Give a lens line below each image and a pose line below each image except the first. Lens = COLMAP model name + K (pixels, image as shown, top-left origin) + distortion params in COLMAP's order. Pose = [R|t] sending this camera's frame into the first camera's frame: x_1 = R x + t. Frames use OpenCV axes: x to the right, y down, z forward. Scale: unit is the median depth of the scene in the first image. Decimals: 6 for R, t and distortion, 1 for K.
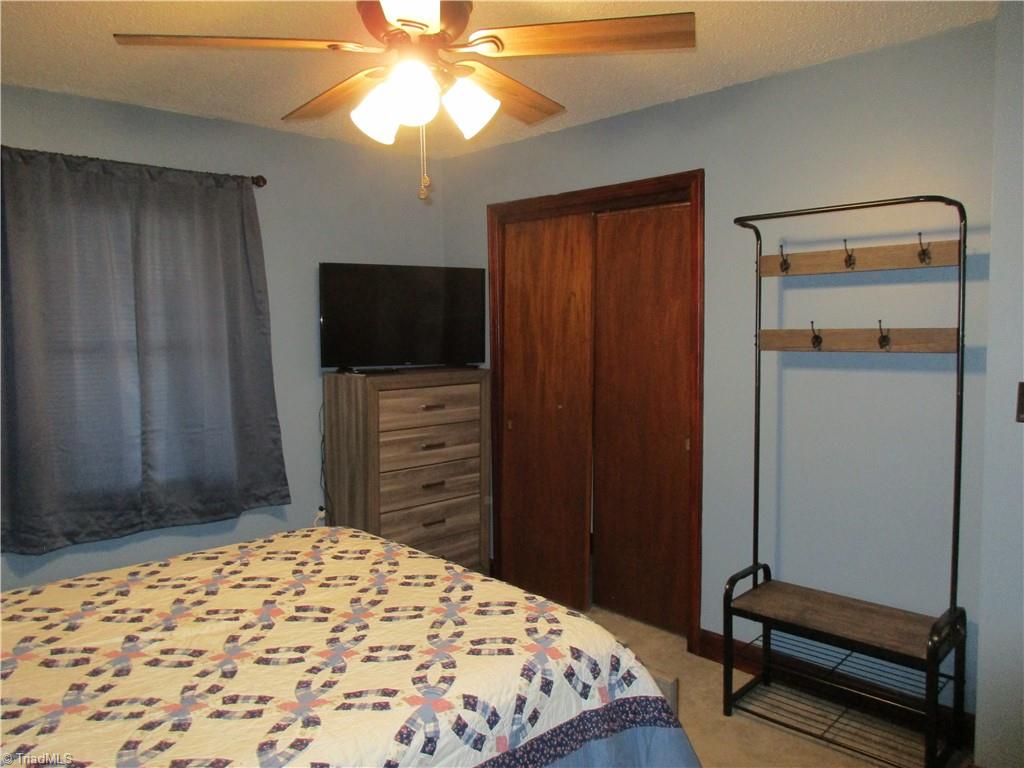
lens RADIAL K [[778.1, 0, 512.4], [0, 778.1, 385.8], [0, 0, 1]] dist [-0.001639, -0.004695]
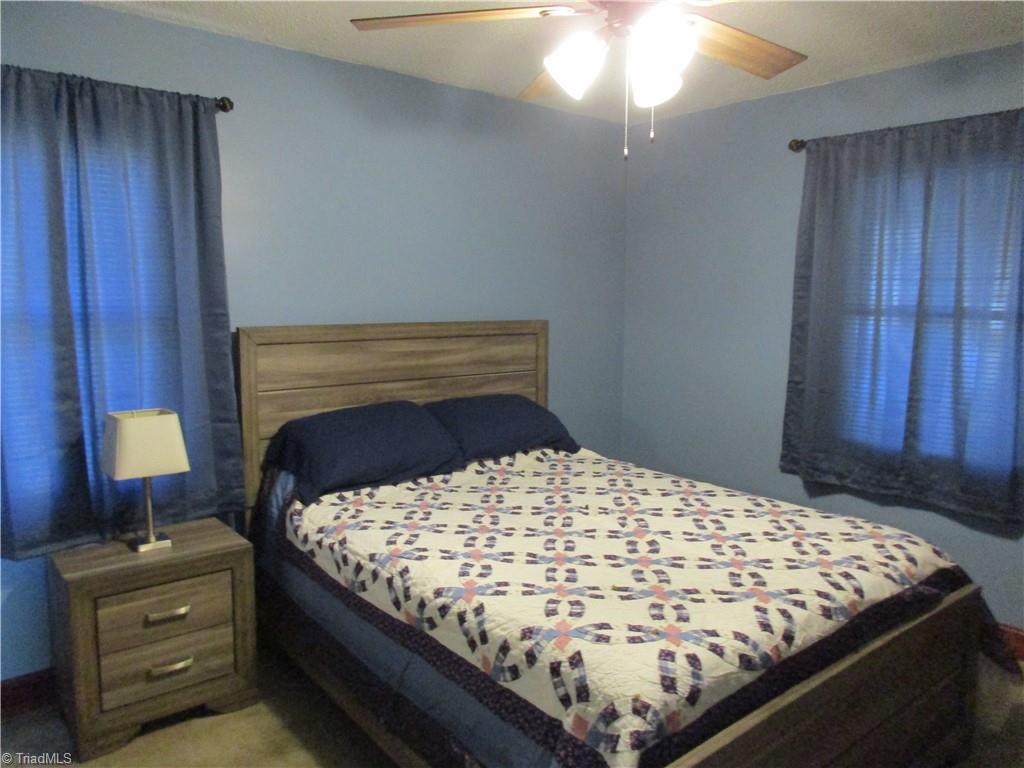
lens RADIAL K [[778.1, 0, 512.5], [0, 778.1, 381.7], [0, 0, 1]] dist [-0.001639, -0.004695]
pose [[-0.063977, 0.126128, -0.989949, 0.860066], [-0.093202, 0.986890, 0.131762, -0.072877], [0.993590, 0.100695, -0.051383, 0.879396]]
